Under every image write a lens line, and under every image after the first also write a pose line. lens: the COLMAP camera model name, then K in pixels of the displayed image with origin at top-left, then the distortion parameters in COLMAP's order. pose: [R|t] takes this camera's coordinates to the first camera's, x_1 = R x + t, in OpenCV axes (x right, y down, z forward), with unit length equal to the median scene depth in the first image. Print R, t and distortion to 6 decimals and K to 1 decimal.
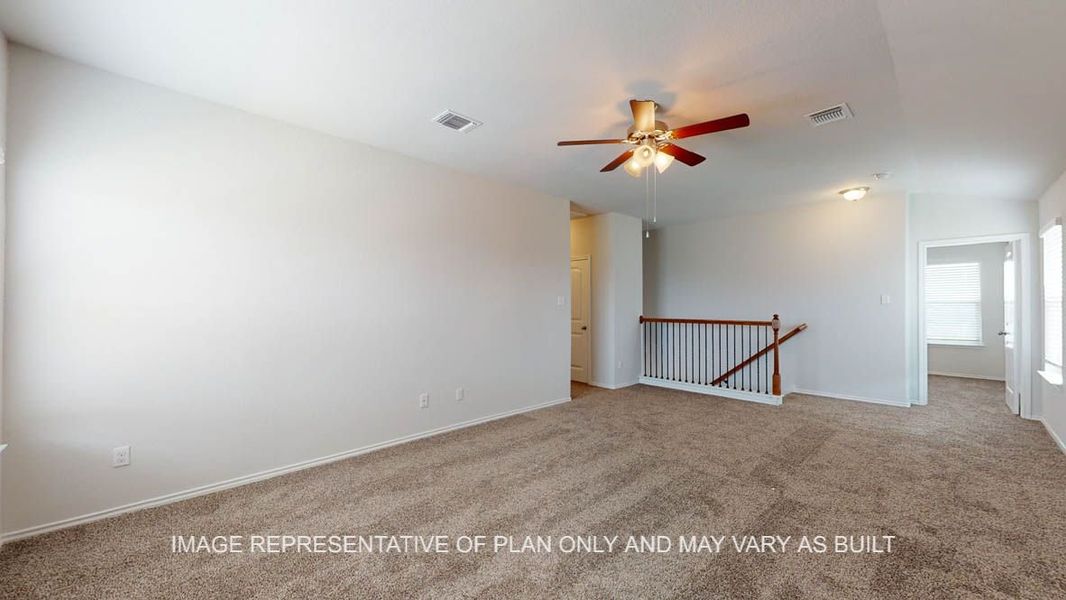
lens RADIAL K [[390.6, 0, 528.3], [0, 390.6, 301.9], [0, 0, 1]] dist [-0.000613, 0.000024]
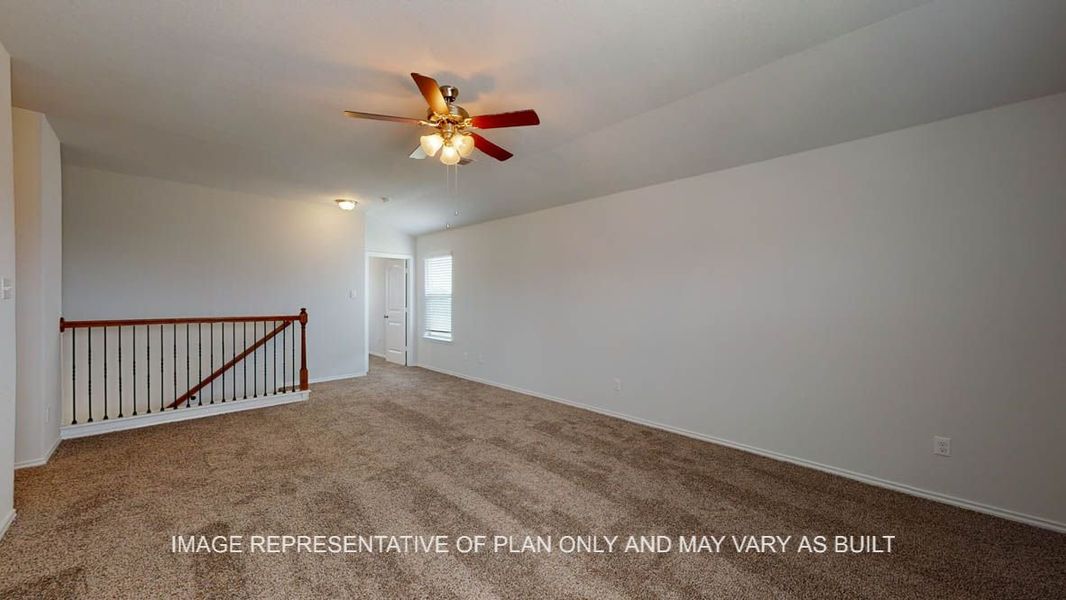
lens RADIAL K [[390.6, 0, 528.3], [0, 390.6, 301.9], [0, 0, 1]] dist [-0.000613, 0.000024]
pose [[-0.027994, -0.006783, 0.999585, -0.358093], [-0.005857, 0.999961, 0.006621, 0.007326], [-0.999591, -0.005669, -0.028032, 0.462276]]
